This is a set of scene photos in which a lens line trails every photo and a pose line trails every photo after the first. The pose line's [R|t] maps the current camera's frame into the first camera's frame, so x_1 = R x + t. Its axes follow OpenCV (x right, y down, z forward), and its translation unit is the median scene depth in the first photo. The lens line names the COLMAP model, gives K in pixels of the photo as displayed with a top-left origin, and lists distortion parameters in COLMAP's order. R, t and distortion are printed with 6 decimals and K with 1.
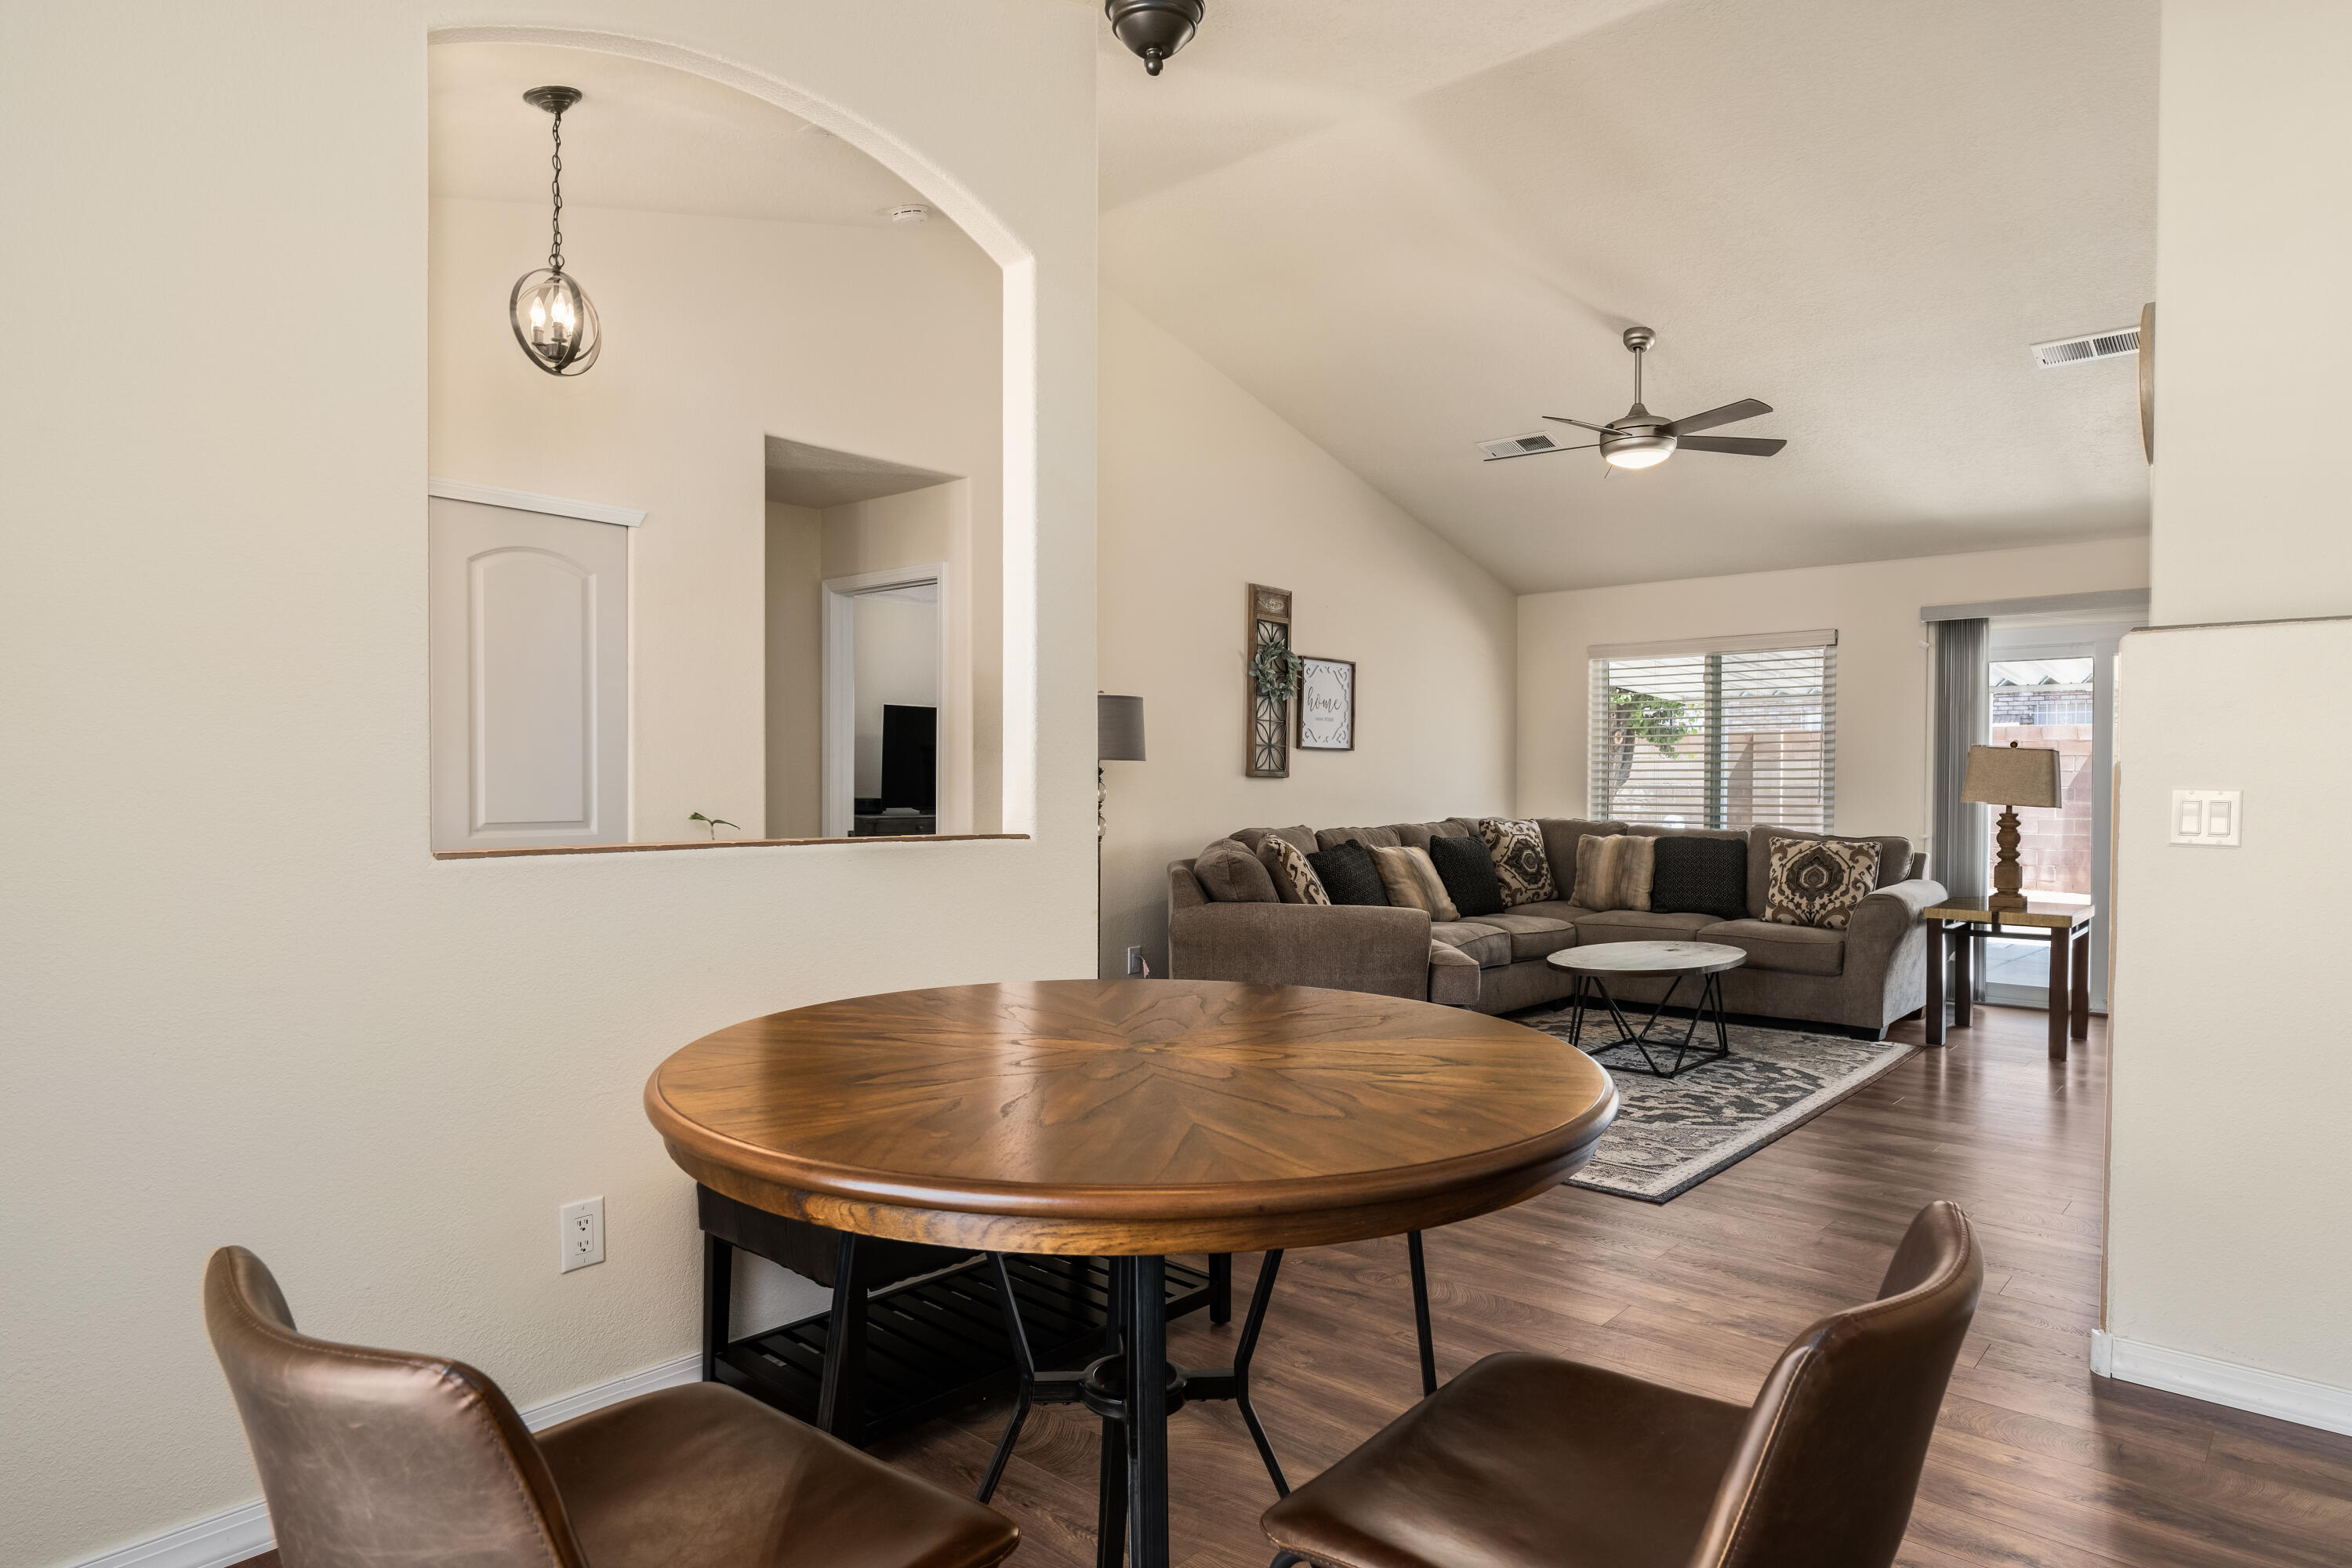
lens RADIAL K [[1353.8, 0, 1184.1], [0, 1353.8, 801.9], [0, 0, 1]] dist [-0.003163, 0.000535]
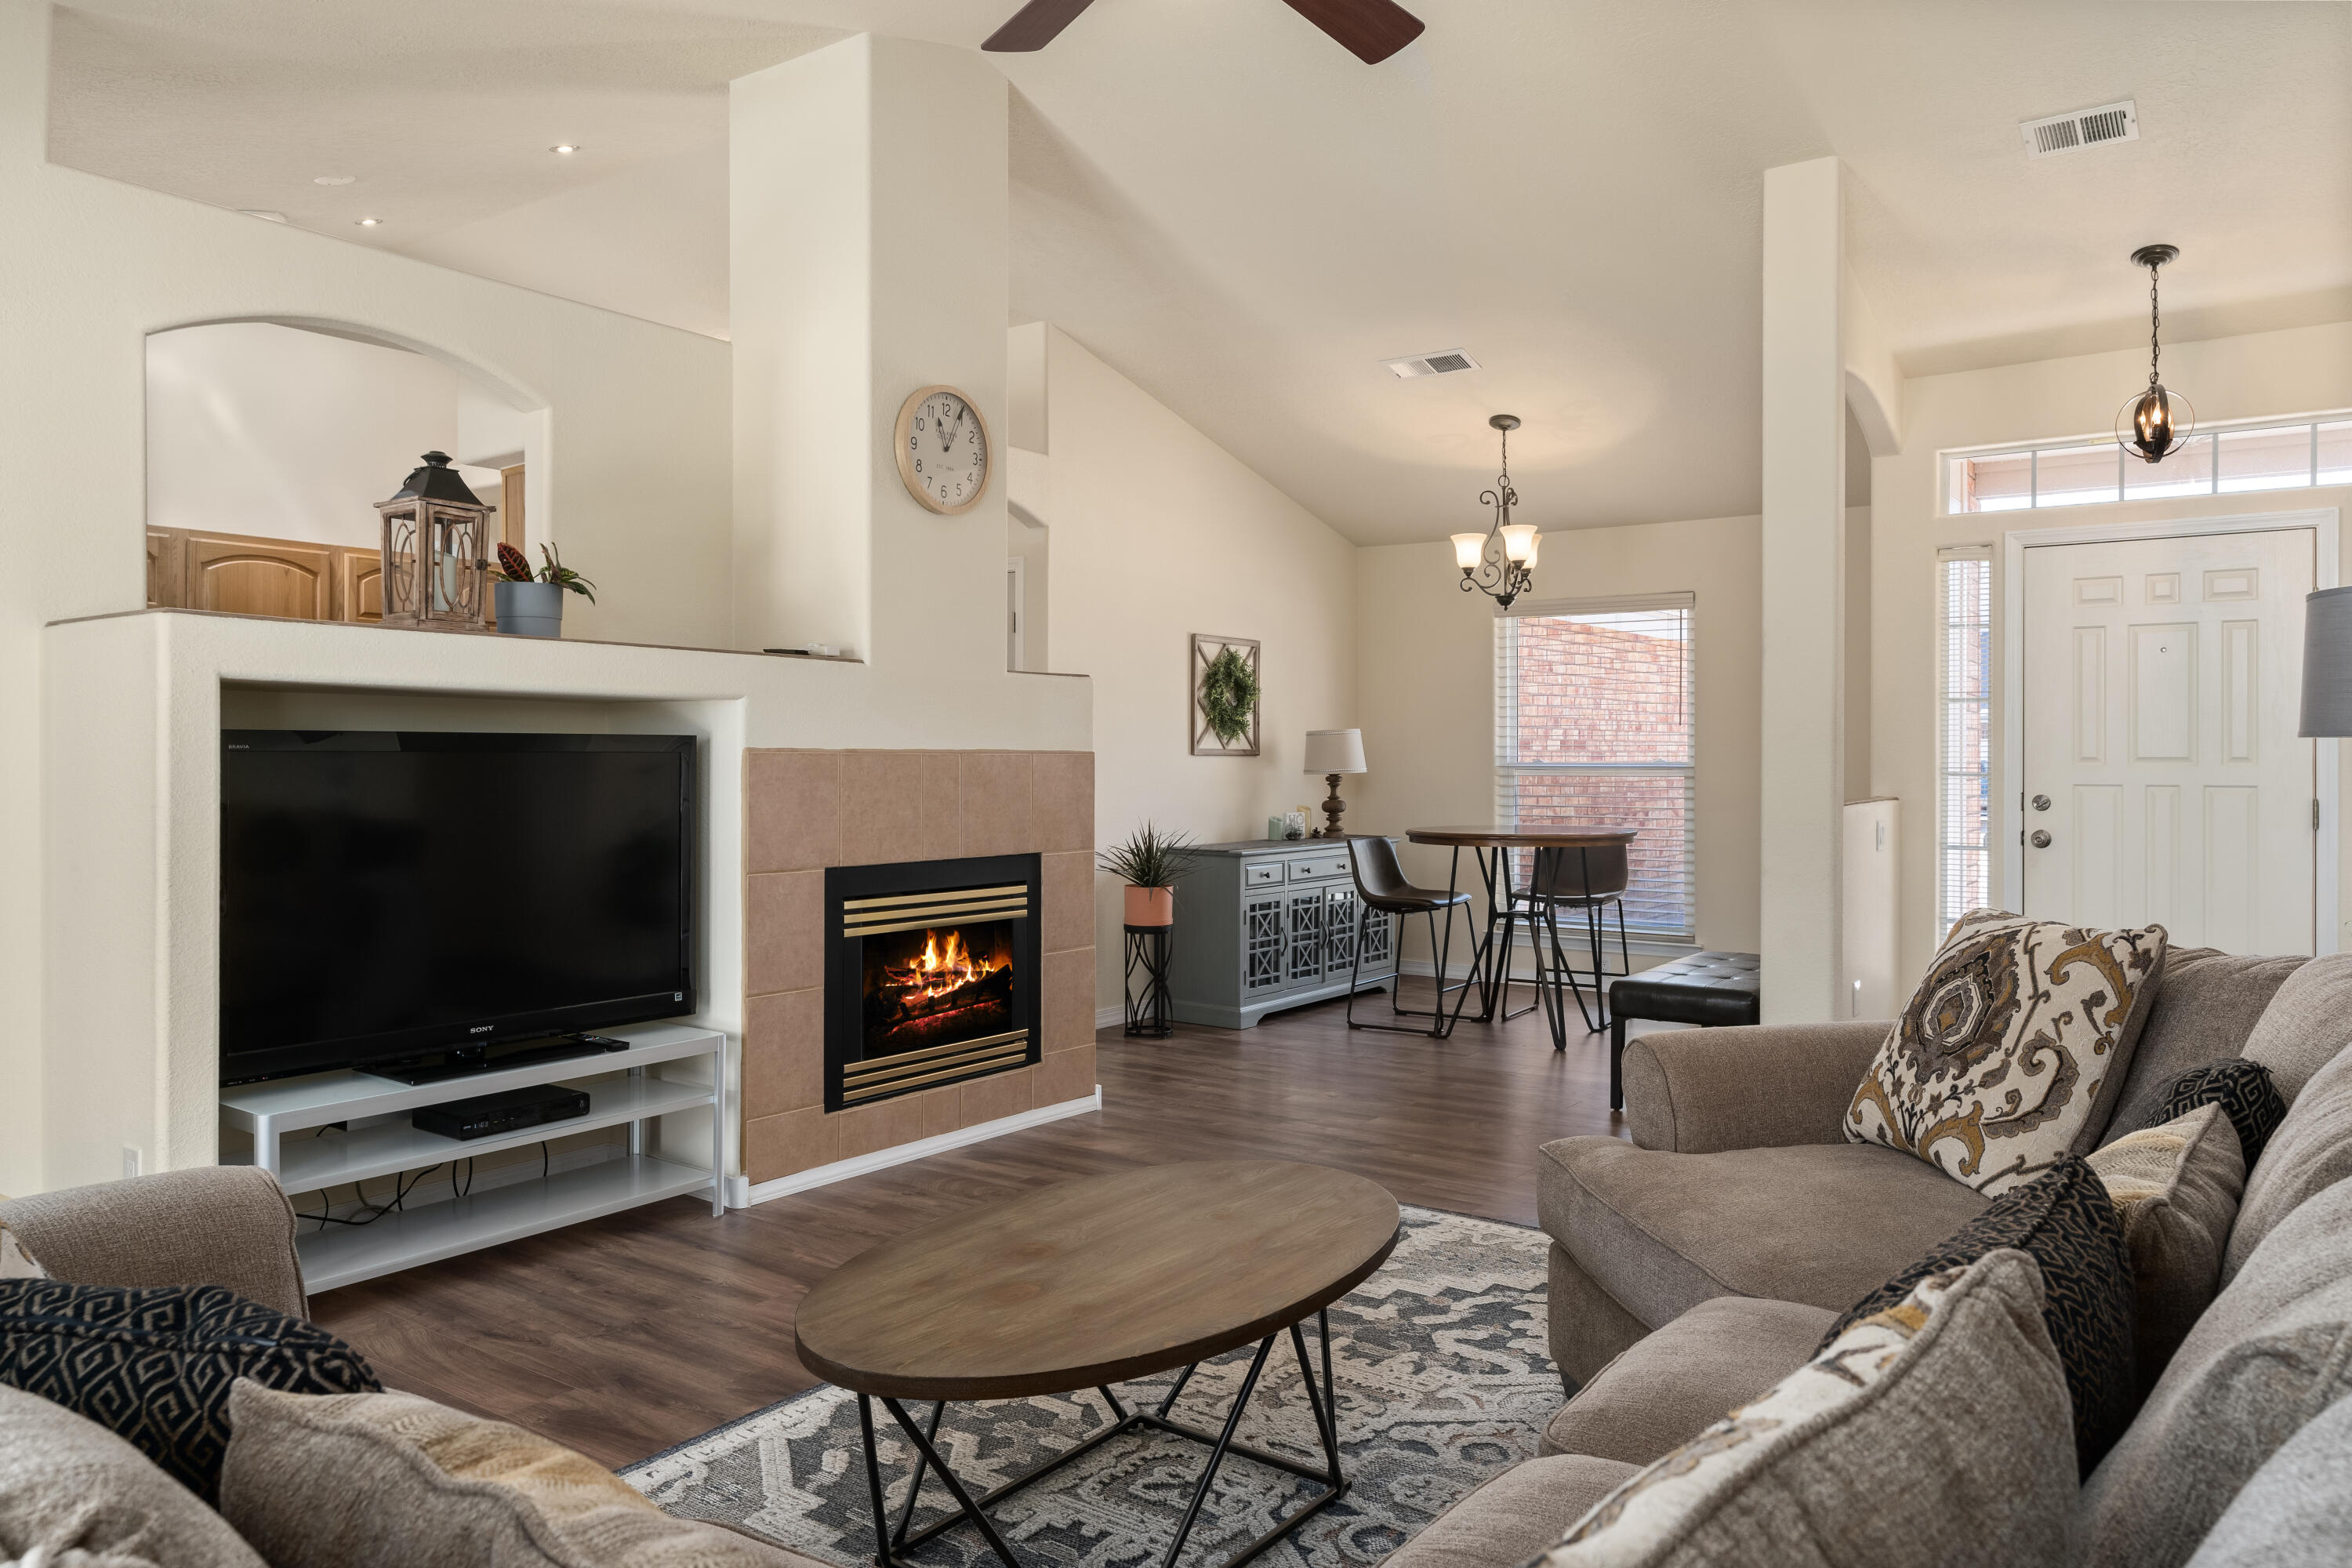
lens RADIAL K [[1591.0, 0, 1177.5], [0, 1591.0, 768.3], [0, 0, 1]] dist [-0.001784, 0.000106]
pose [[-0.994727, -0.004573, -0.102455, 0.322400], [-0.007202, 0.999654, 0.025308, -0.025583], [0.102304, 0.025913, -0.994416, 1.230923]]
